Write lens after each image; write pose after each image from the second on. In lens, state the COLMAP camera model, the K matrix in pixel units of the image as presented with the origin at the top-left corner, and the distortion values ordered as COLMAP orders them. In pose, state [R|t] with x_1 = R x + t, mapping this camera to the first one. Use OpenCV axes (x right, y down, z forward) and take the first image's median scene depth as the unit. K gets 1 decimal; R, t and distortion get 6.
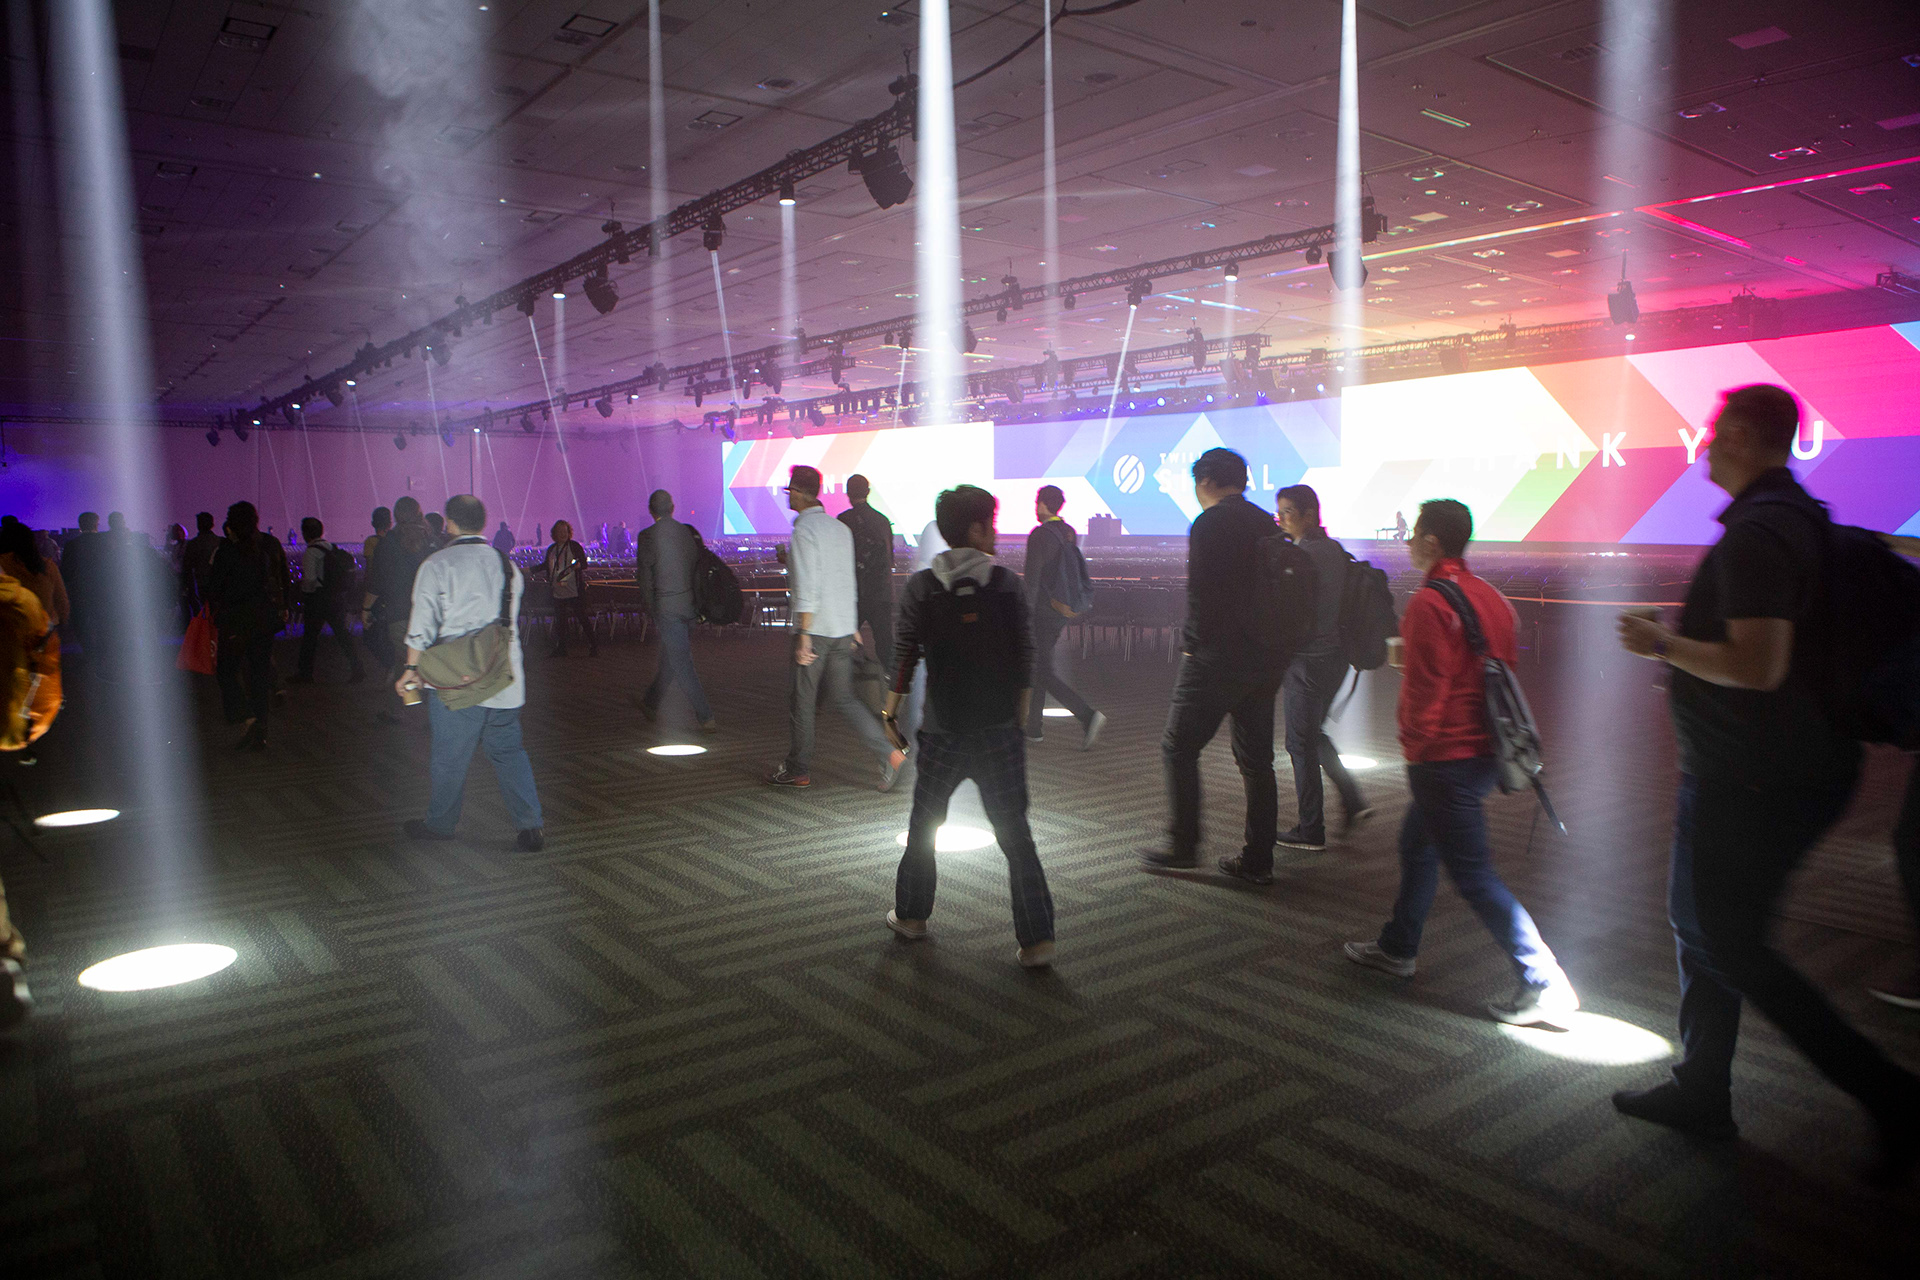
lens RADIAL K [[1321.2, 0, 960.0], [0, 1321.2, 640.0], [0, 0, 1]] dist [-0.079785, 0.000717]
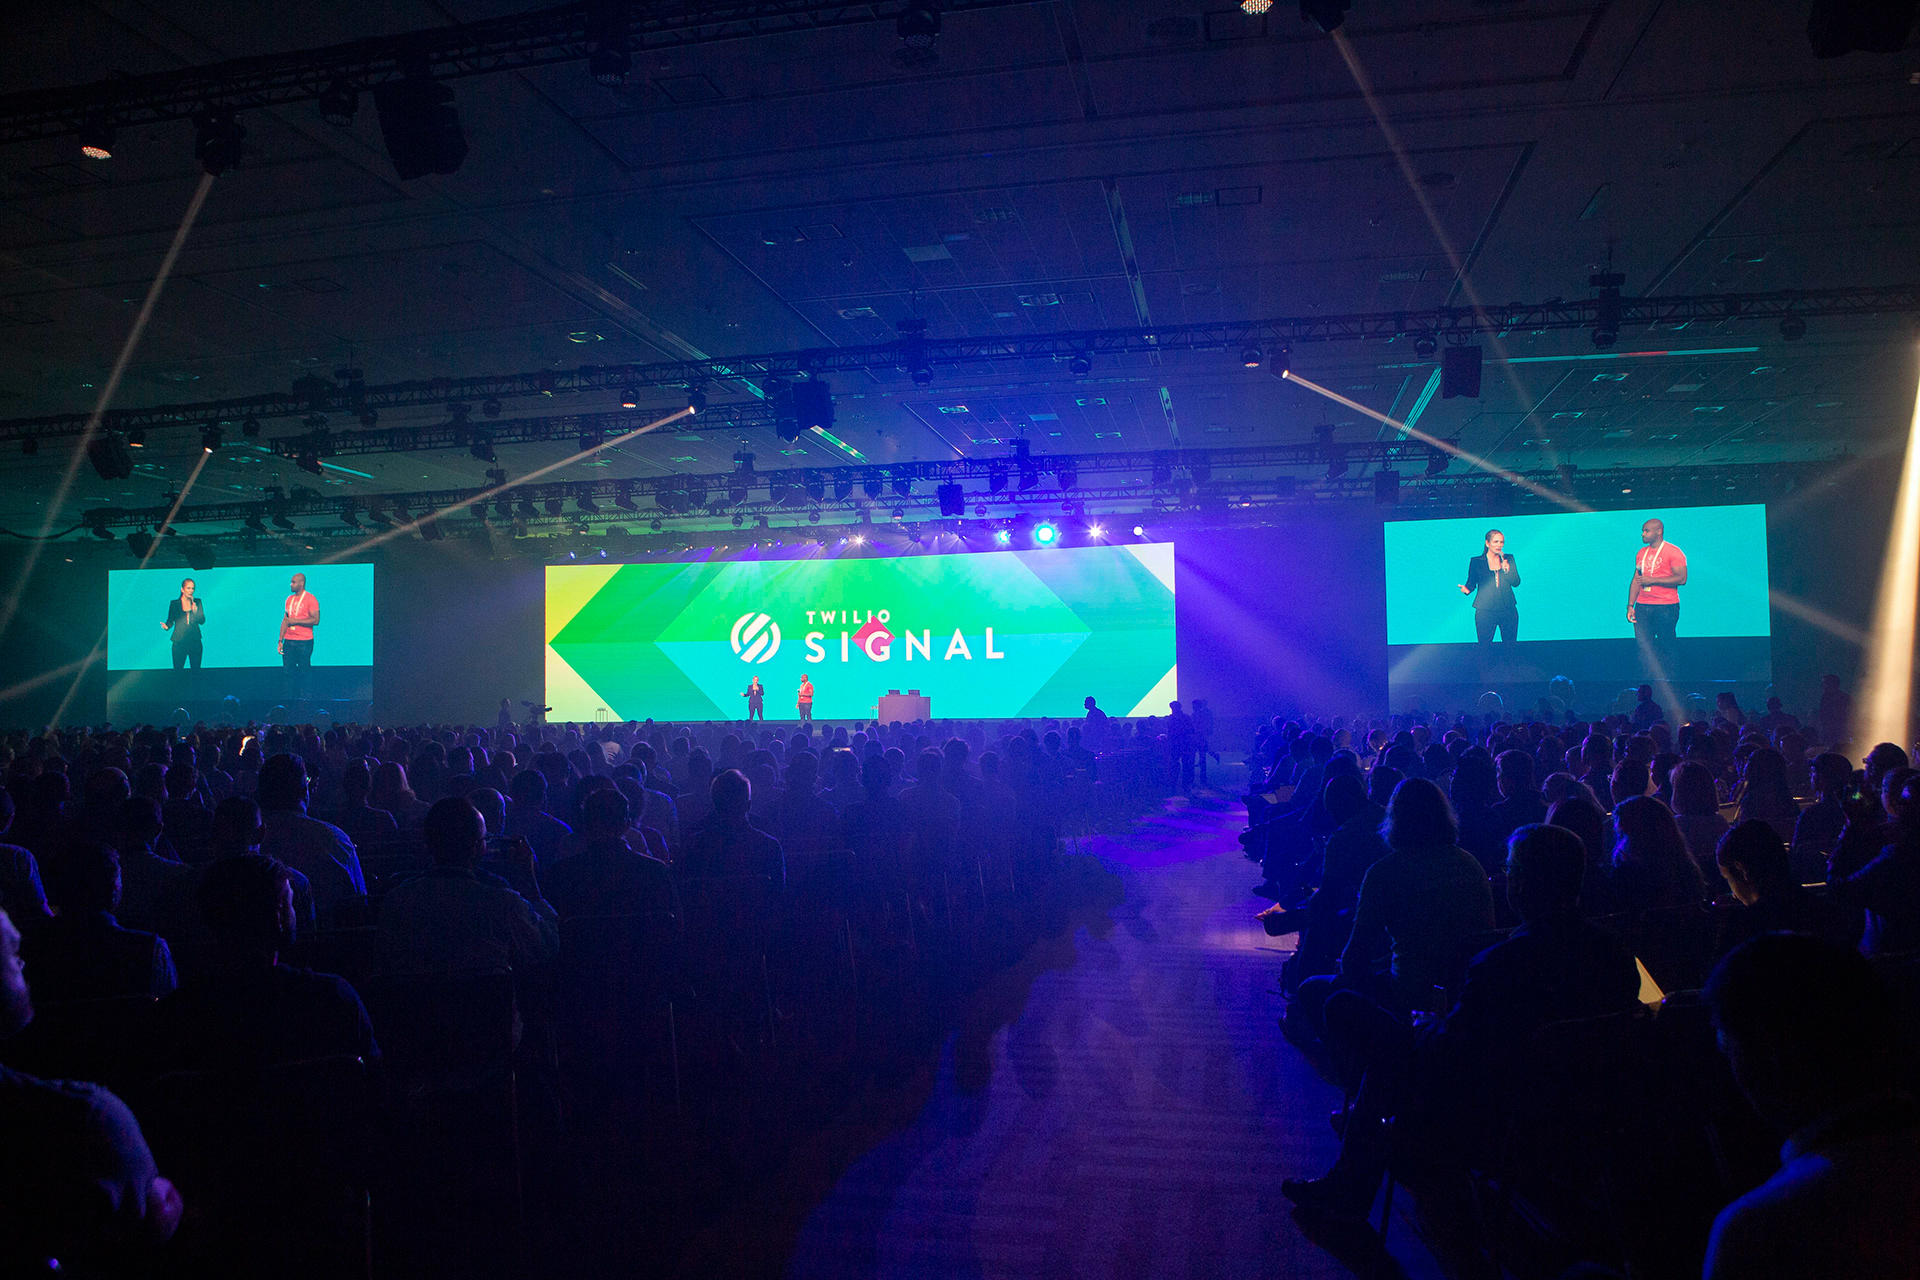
lens RADIAL K [[1321.2, 0, 960.0], [0, 1321.2, 640.0], [0, 0, 1]] dist [-0.079785, 0.000717]
pose [[0.758644, 0.018346, 0.651247, -0.256045], [0.066614, 0.992180, -0.105549, -0.040955], [-0.648090, 0.123456, 0.751490, 0.383912]]
